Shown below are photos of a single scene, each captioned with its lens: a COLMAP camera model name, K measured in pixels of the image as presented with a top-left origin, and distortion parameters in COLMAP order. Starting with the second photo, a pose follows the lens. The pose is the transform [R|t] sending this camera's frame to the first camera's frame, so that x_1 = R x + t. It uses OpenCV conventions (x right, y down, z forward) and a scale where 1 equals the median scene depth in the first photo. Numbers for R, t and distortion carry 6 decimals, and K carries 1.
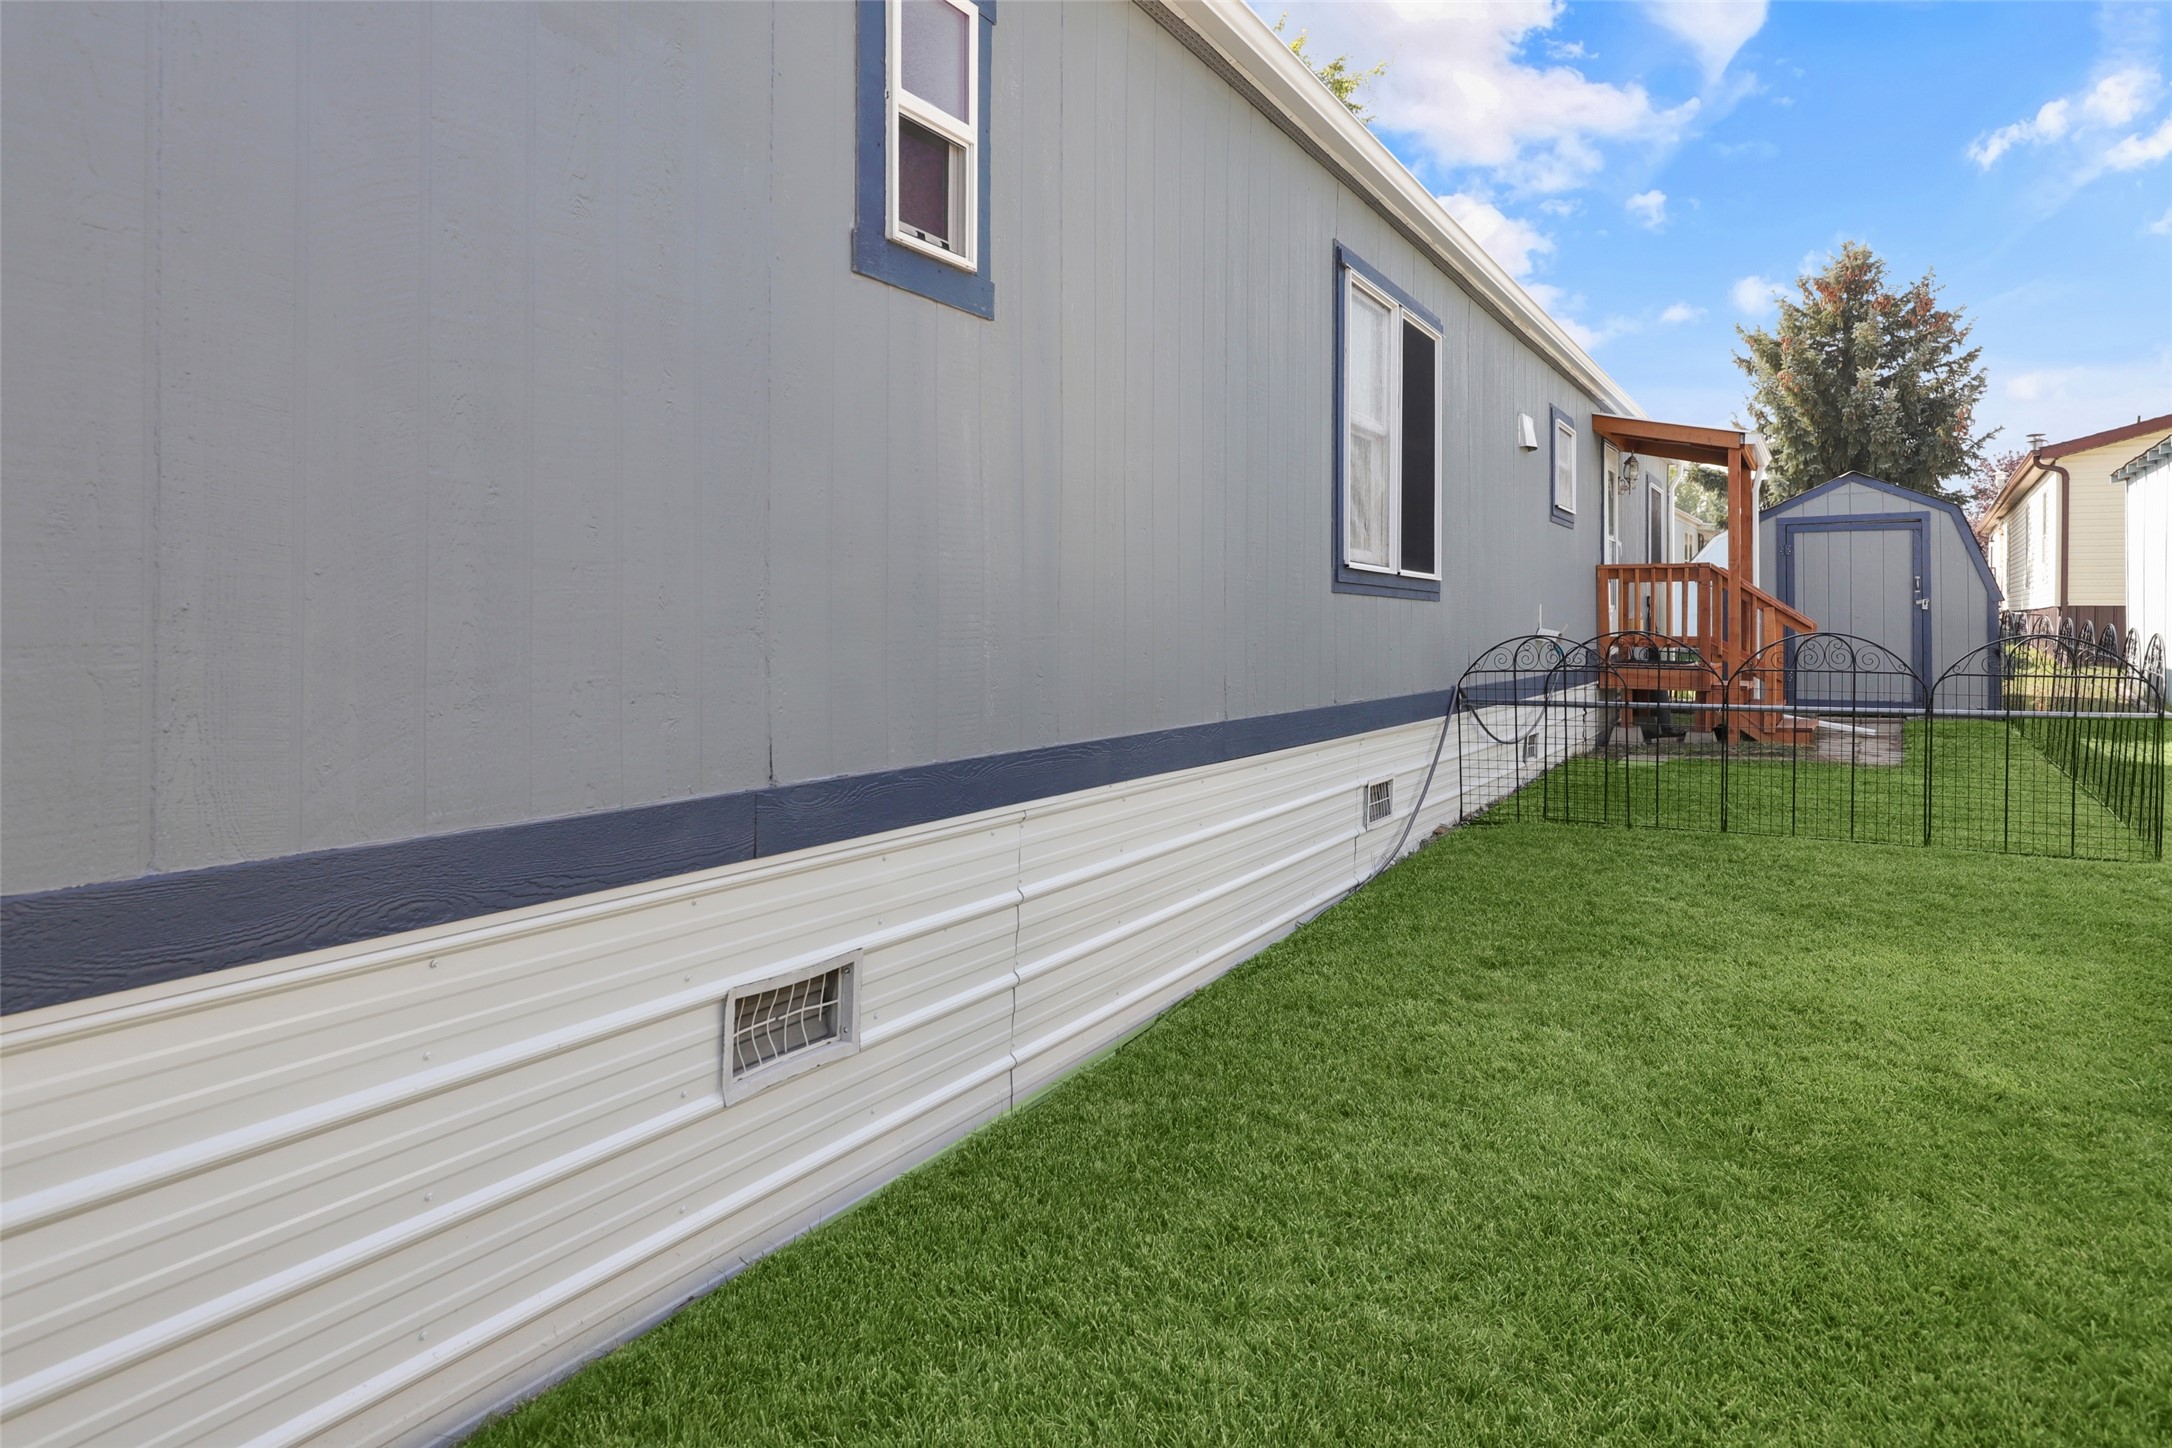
lens RADIAL K [[1390.8, 0, 1086.6], [0, 1390.8, 642.8], [0, 0, 1]] dist [-0.001234, 0.002078]
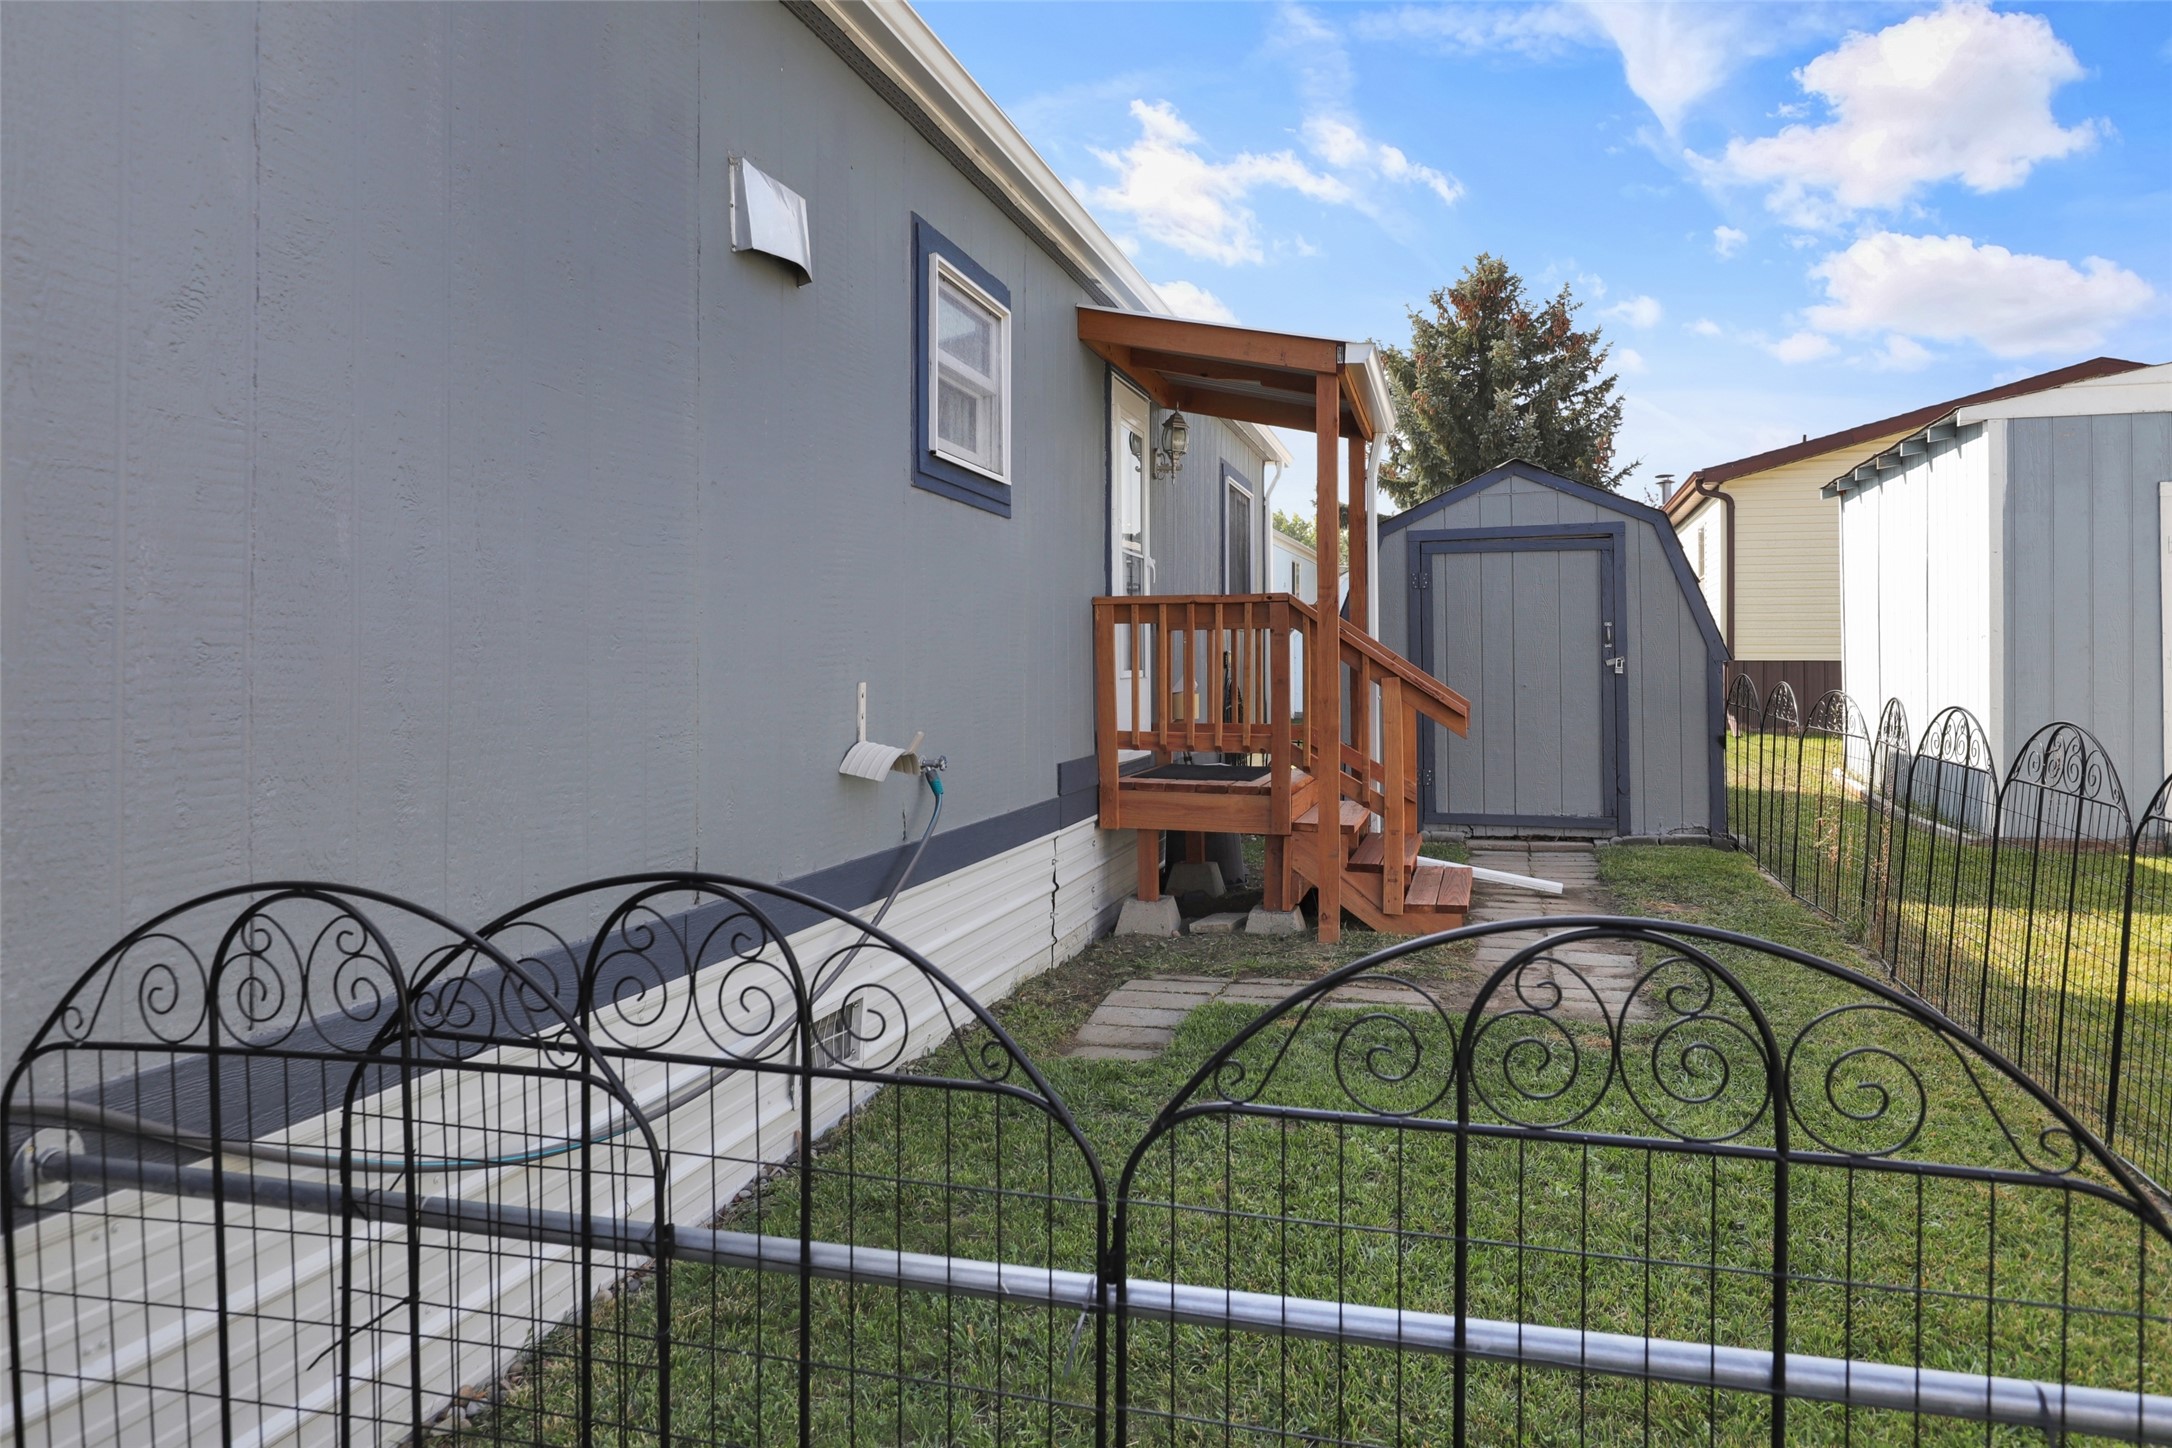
lens RADIAL K [[1390.8, 0, 1084.4], [0, 1390.8, 719.2], [0, 0, 1]] dist [-0.001234, 0.002078]
pose [[0.974208, -0.014413, 0.225193, 0.101685], [0.010334, 0.999761, 0.019284, -0.008409], [-0.225417, -0.016460, 0.974123, 0.201326]]
